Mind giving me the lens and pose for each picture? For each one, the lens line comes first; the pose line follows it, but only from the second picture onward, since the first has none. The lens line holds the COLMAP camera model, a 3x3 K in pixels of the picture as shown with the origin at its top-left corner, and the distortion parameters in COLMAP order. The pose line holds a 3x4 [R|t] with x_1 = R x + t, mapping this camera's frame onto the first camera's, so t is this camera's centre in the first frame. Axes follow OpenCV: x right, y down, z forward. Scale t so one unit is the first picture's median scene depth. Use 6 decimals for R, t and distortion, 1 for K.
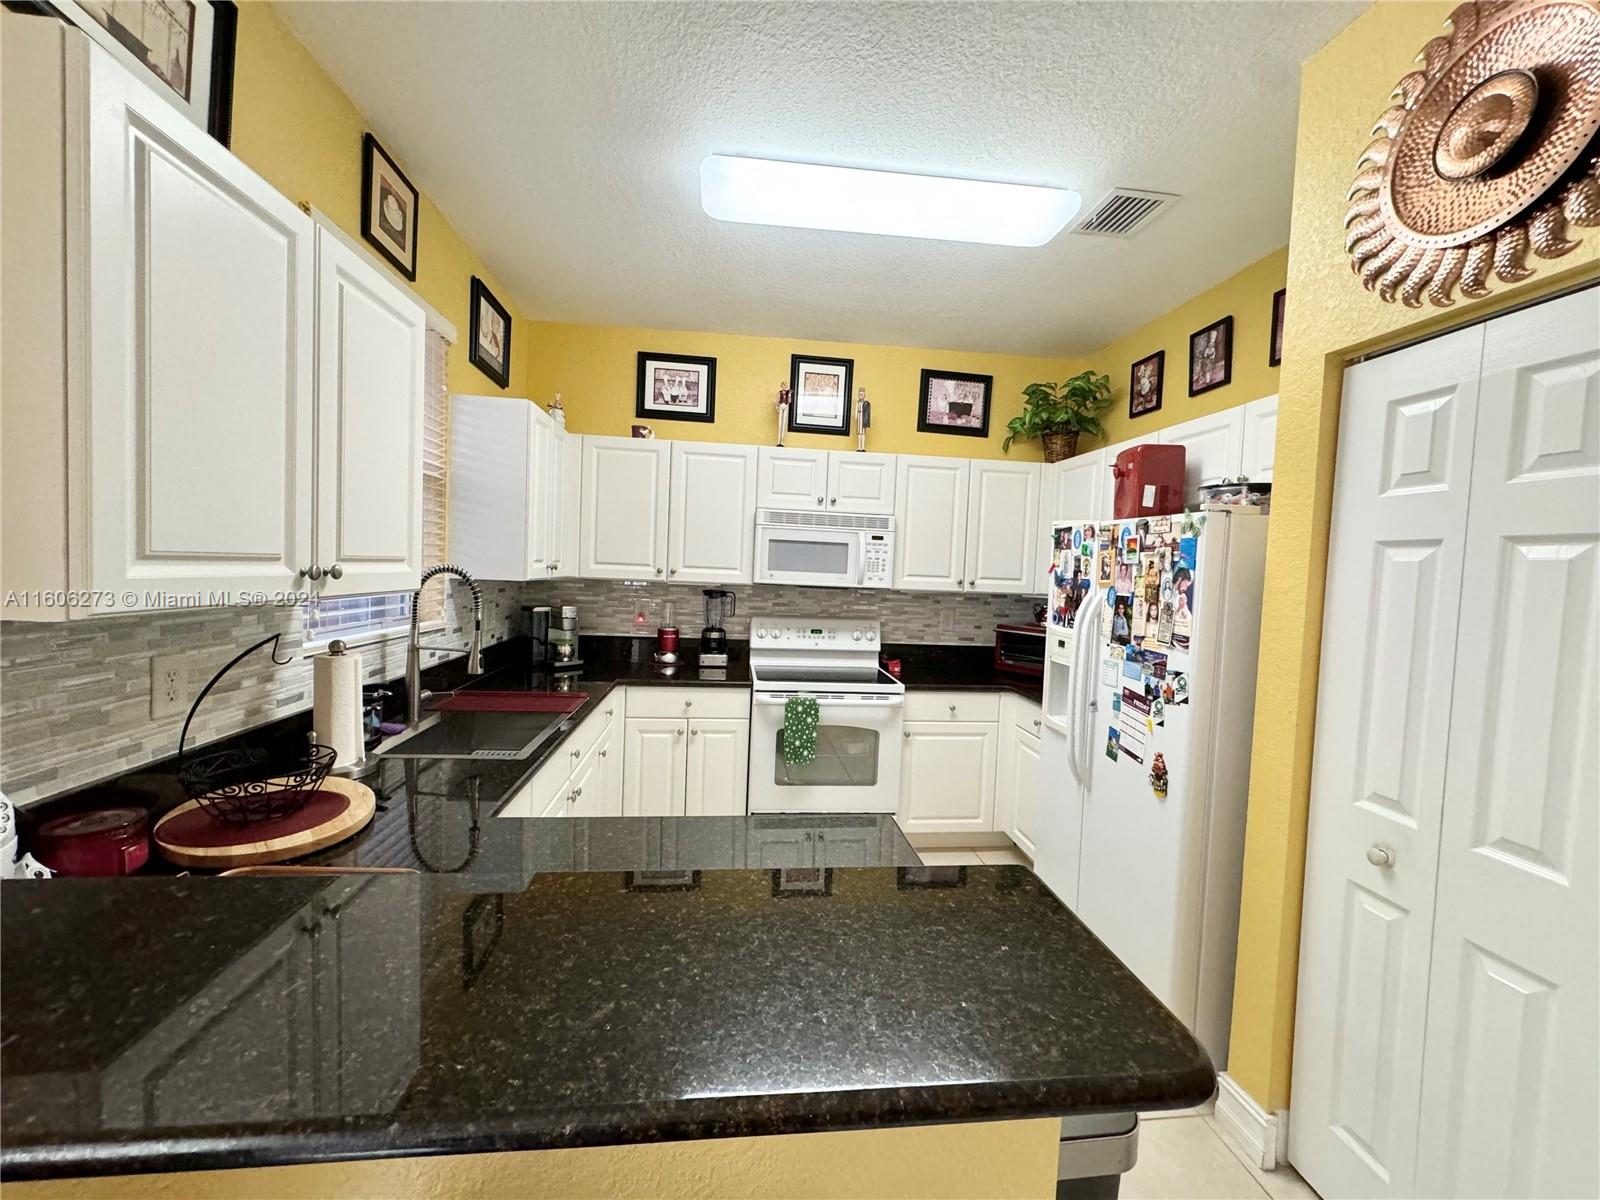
lens RADIAL K [[639.7, 0, 799.2], [0, 639.7, 598.5], [0, 0, 1]] dist [-0.003117, 0.000714]
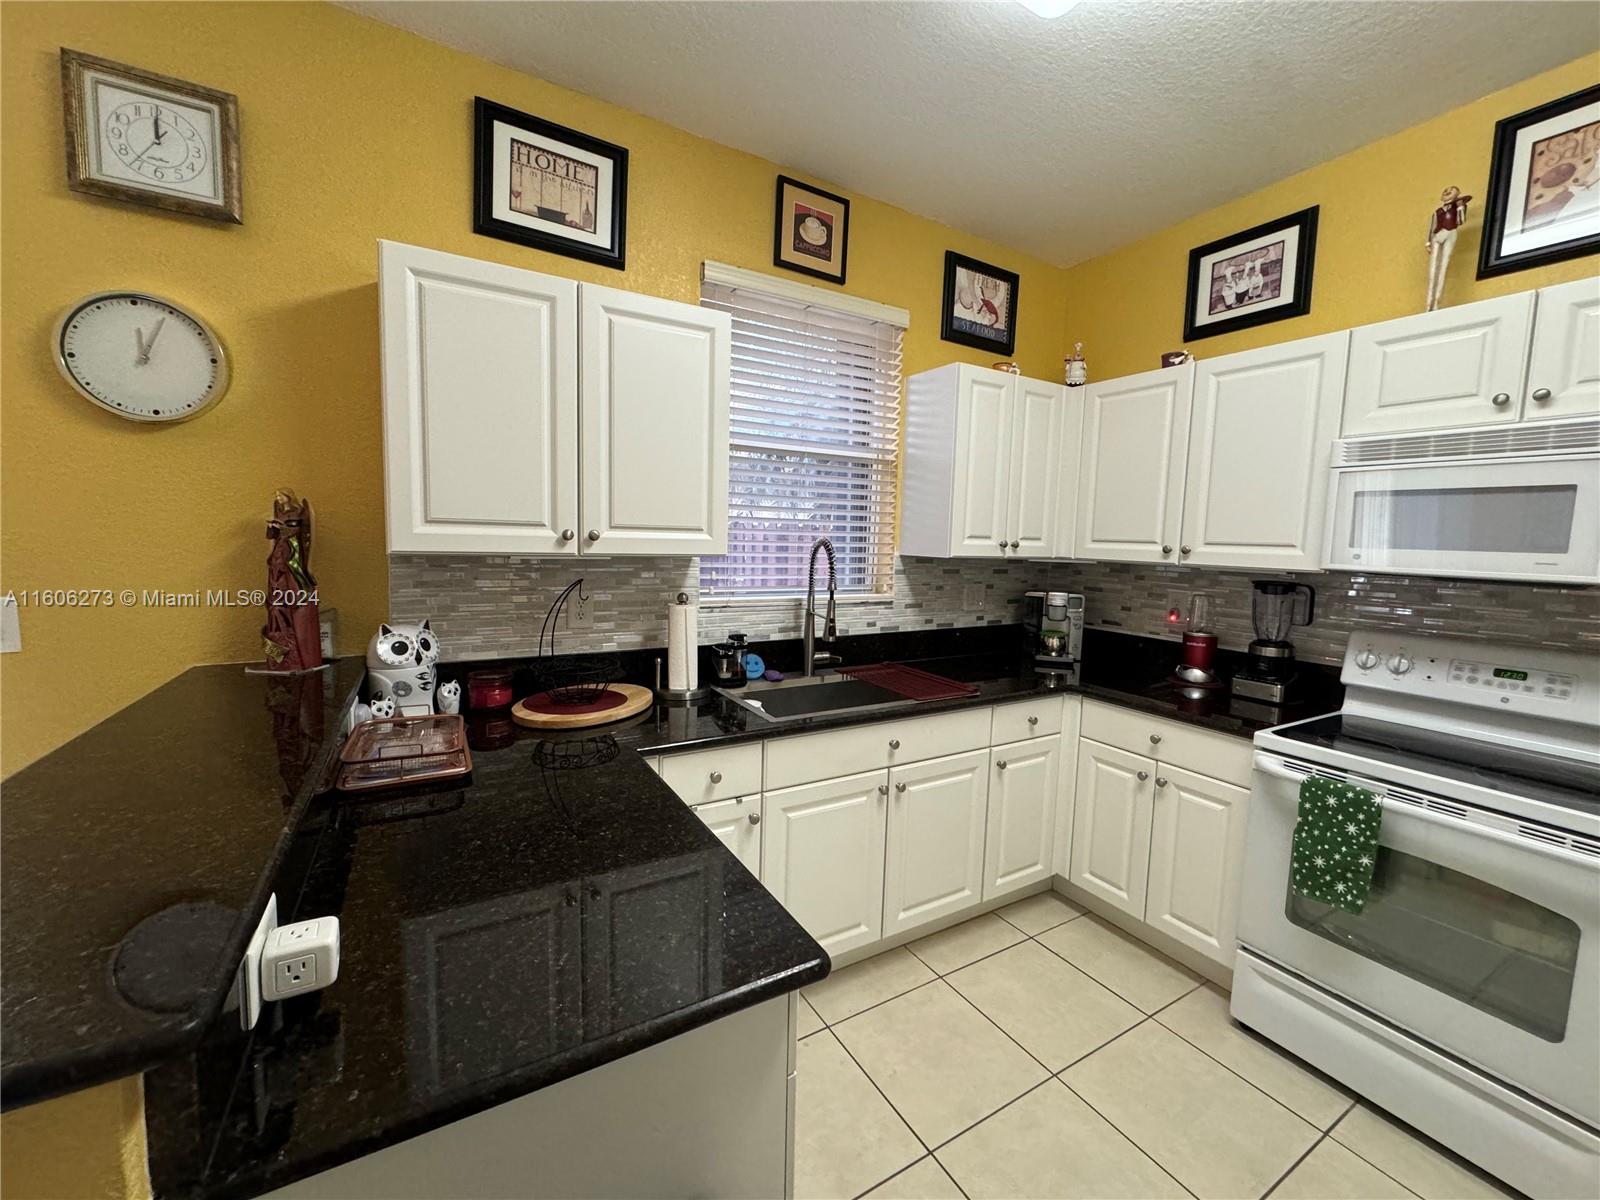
lens RADIAL K [[639.7, 0, 797.6], [0, 639.7, 596.9], [0, 0, 1]] dist [-0.003117, 0.000714]
pose [[0.402001, 0.057928, -0.913805, 0.271402], [-0.055936, 0.997686, 0.038638, 0.004623], [0.913929, 0.035583, 0.404311, 0.329873]]
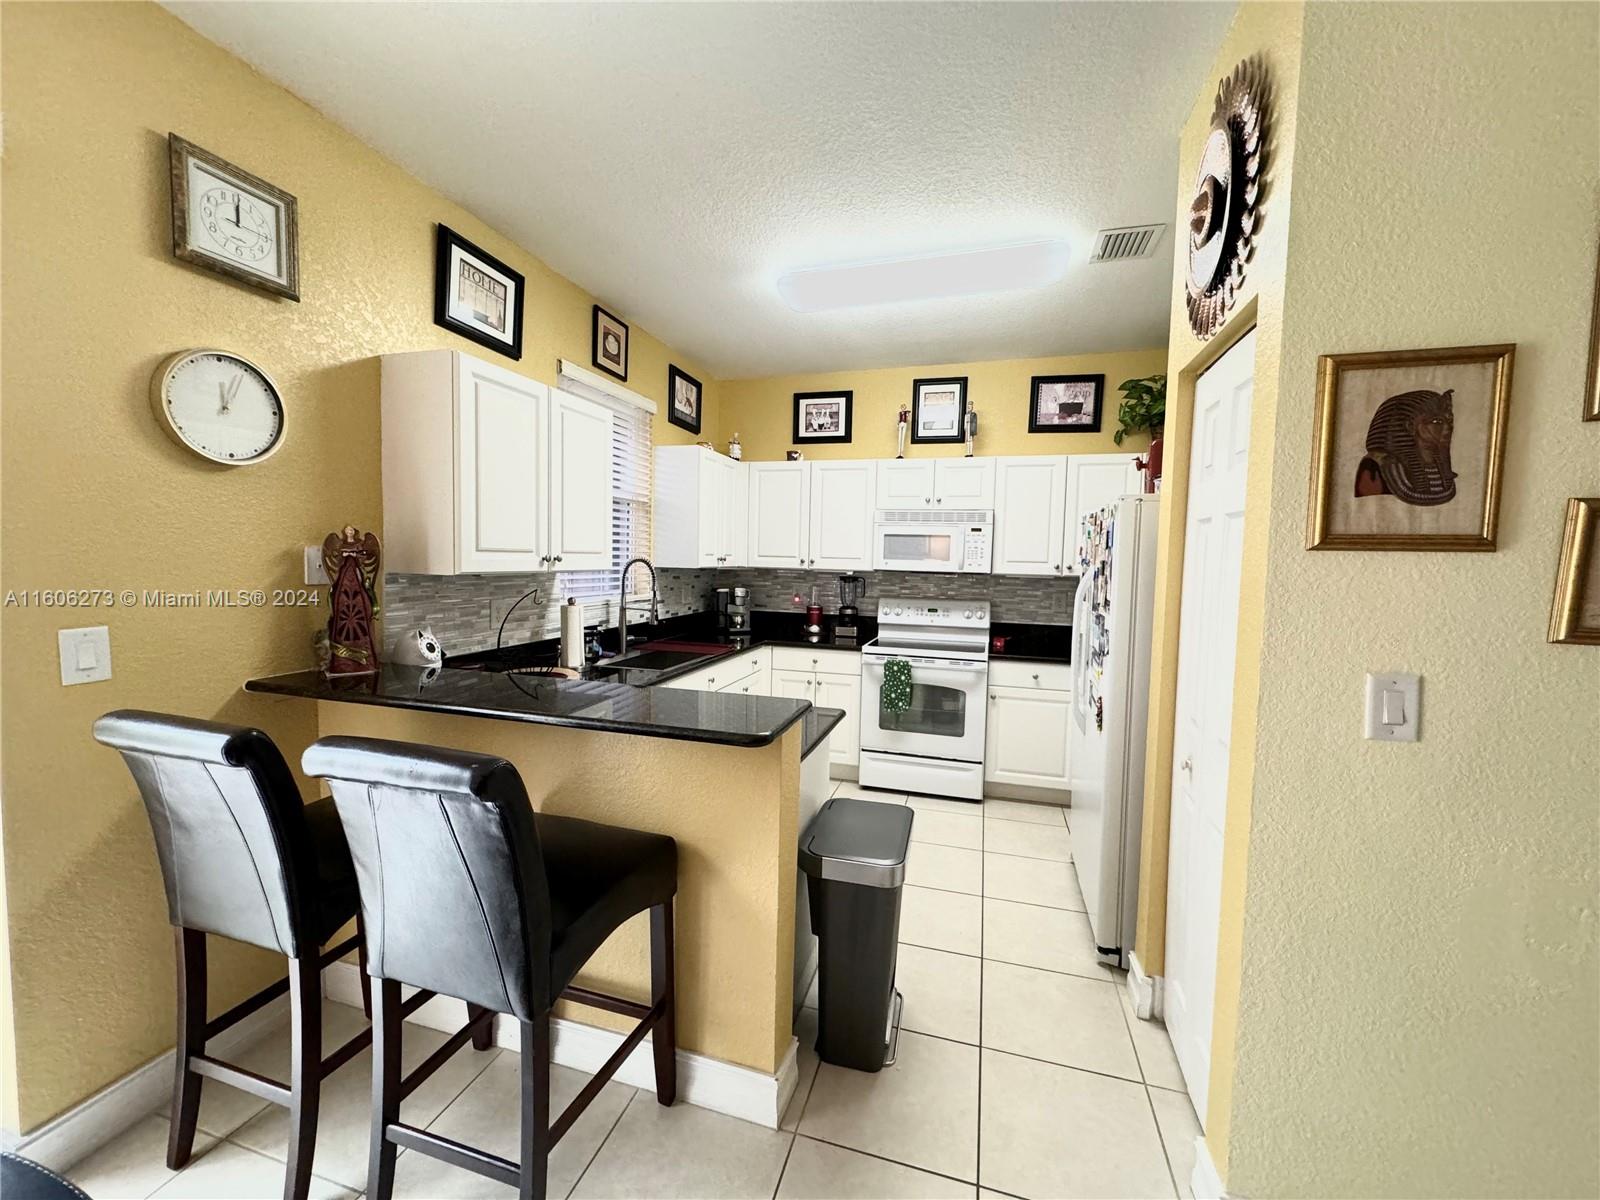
lens RADIAL K [[639.7, 0, 799.1], [0, 639.7, 600.0], [0, 0, 1]] dist [-0.003117, 0.000714]
pose [[0.920022, 0.006165, -0.391819, 0.287468], [-0.004056, 0.999972, 0.006210, 0.028055], [0.391847, -0.004124, 0.920021, -0.208658]]
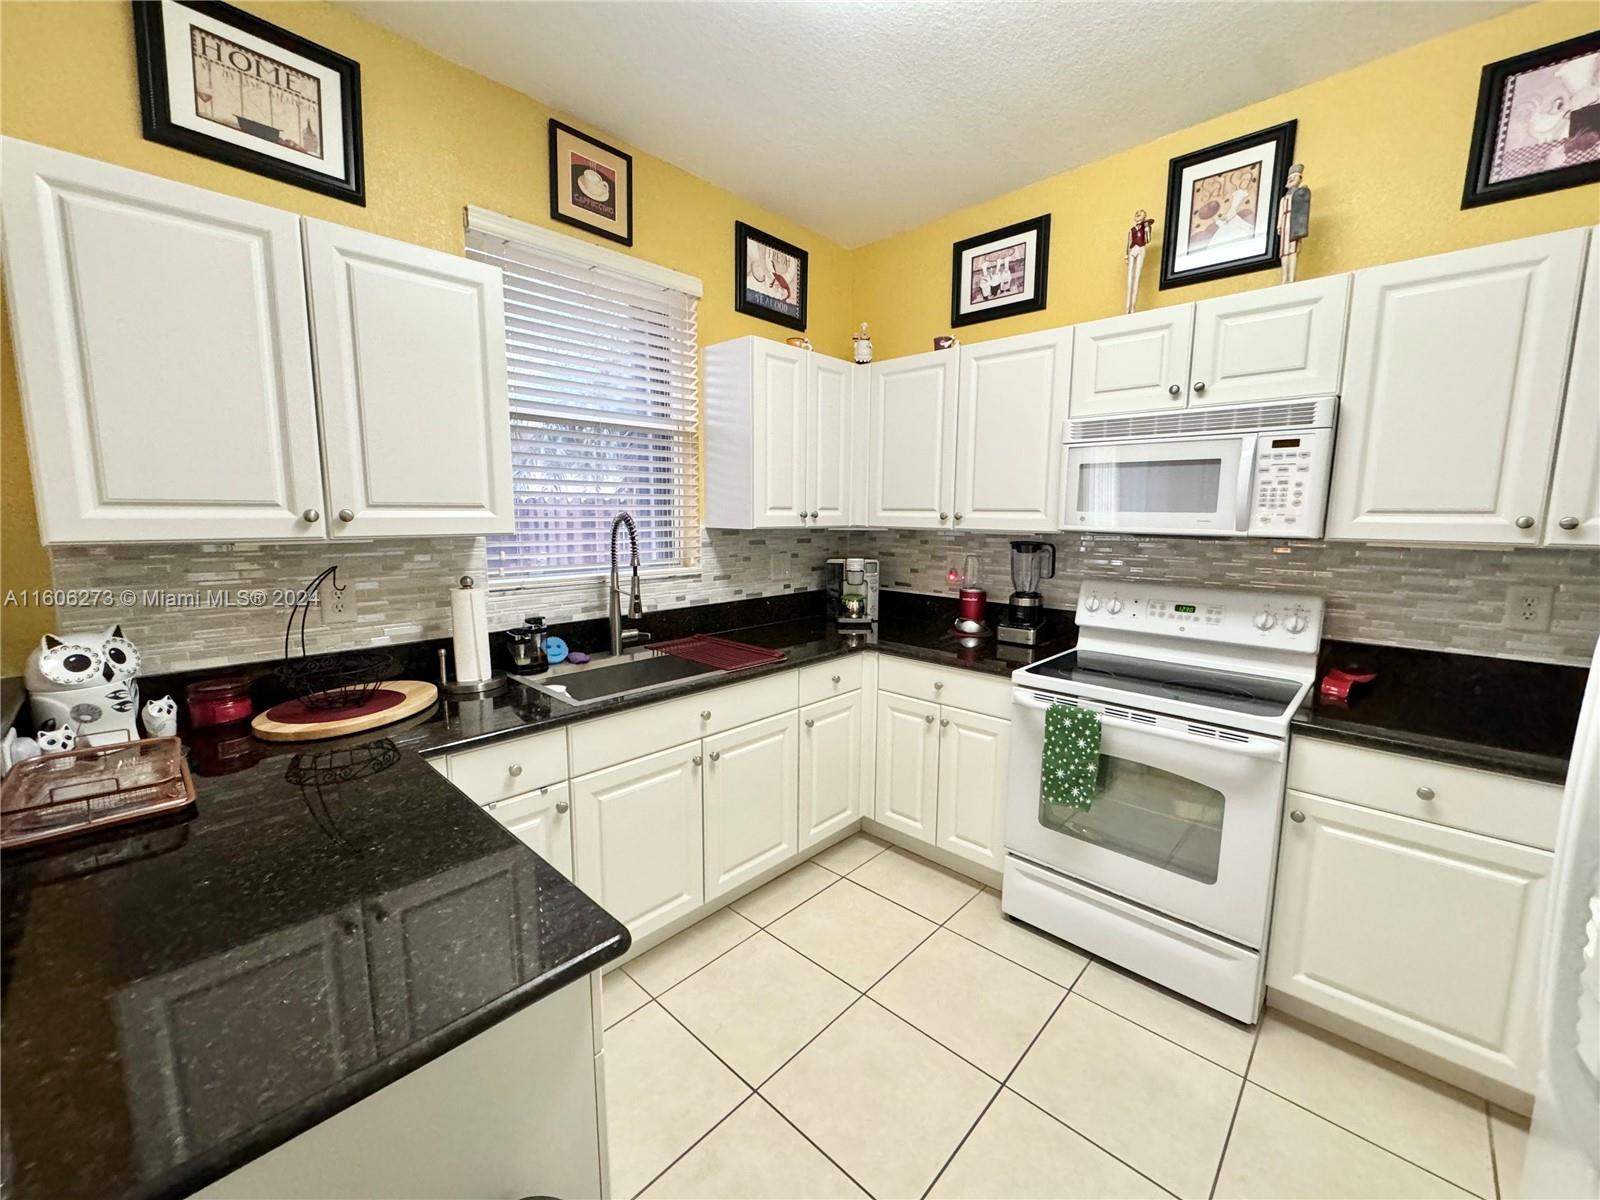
lens RADIAL K [[639.7, 0, 798.1], [0, 639.7, 596.6], [0, 0, 1]] dist [-0.003117, 0.000714]
pose [[0.639994, 0.066372, -0.765508, 0.283130], [-0.018549, 0.997307, 0.070962, 0.003211], [0.768156, -0.031216, 0.639501, 0.341618]]
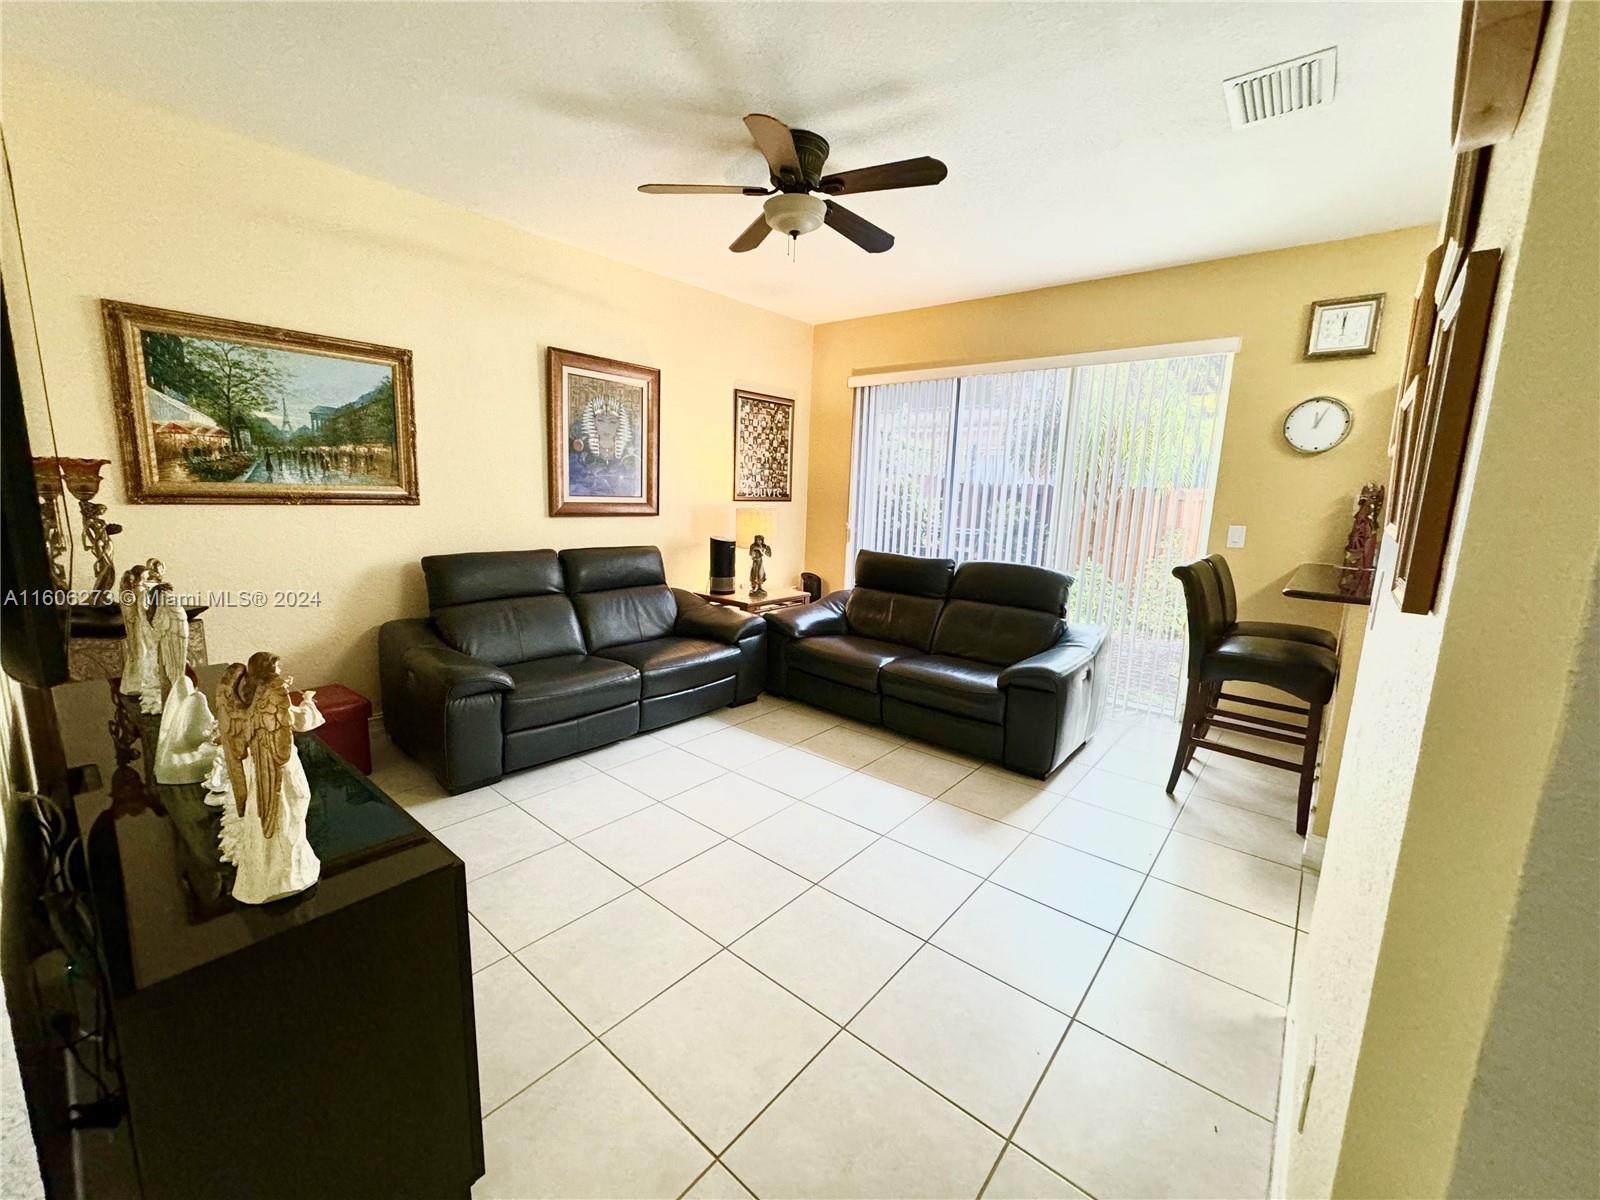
lens RADIAL K [[639.7, 0, 807.2], [0, 639.7, 593.2], [0, 0, 1]] dist [-0.003117, 0.000714]
pose [[-0.718226, 0.051837, -0.693876, 0.999833], [-0.097981, 0.979750, 0.174613, 0.047988], [0.688877, 0.193398, -0.698603, 0.291269]]
